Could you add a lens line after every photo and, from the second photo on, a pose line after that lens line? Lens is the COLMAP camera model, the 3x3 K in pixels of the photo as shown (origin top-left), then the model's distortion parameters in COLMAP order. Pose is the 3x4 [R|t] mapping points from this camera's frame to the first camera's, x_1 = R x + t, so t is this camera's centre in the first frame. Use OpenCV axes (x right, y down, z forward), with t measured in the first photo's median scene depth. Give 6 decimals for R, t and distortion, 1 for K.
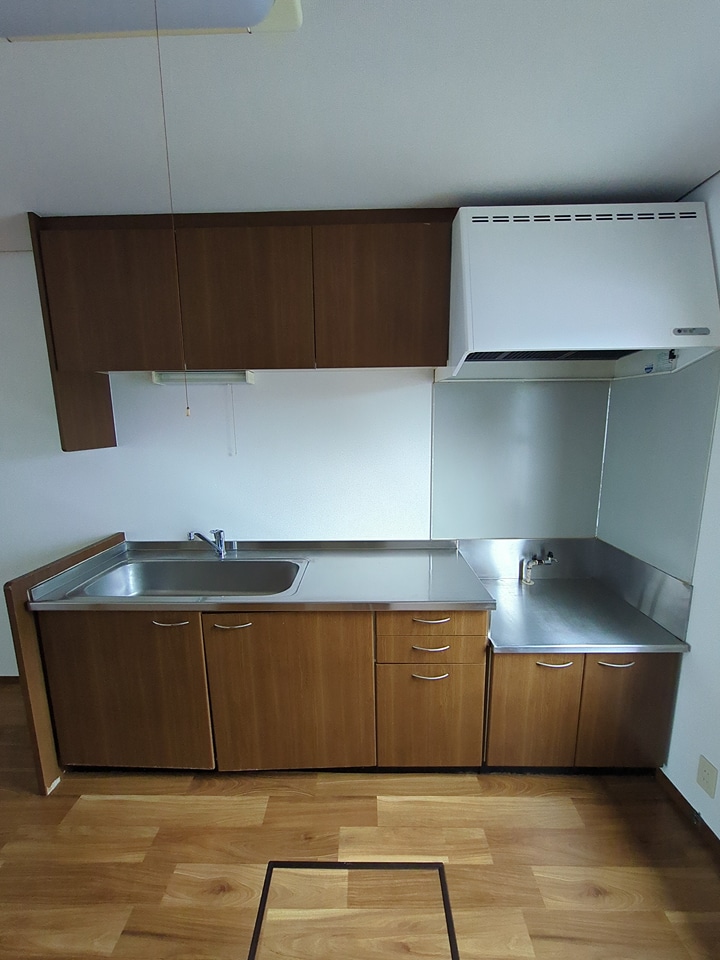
lens RADIAL K [[378.7, 0, 360.2], [0, 378.7, 483.0], [0, 0, 1]] dist [-0.002320, 0.000449]
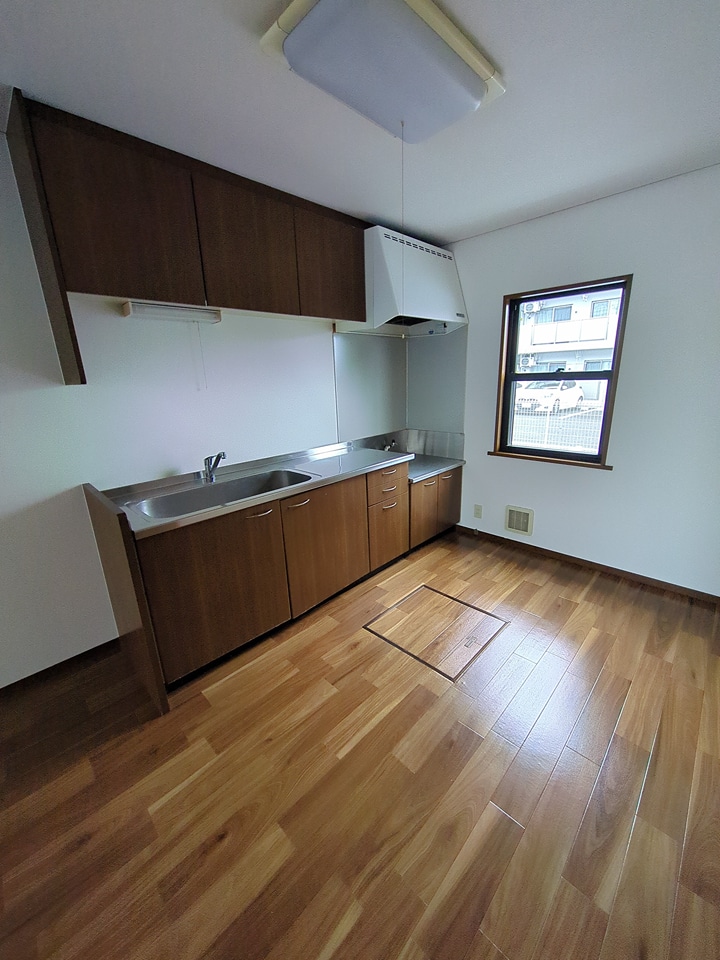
lens RADIAL K [[378.7, 0, 360.8], [0, 378.7, 484.1], [0, 0, 1]] dist [-0.002320, 0.000449]
pose [[0.686223, -0.214570, 0.695024, -1.121476], [0.148587, 0.976704, 0.154826, 0.122956], [-0.712054, -0.002974, 0.702119, -0.135098]]
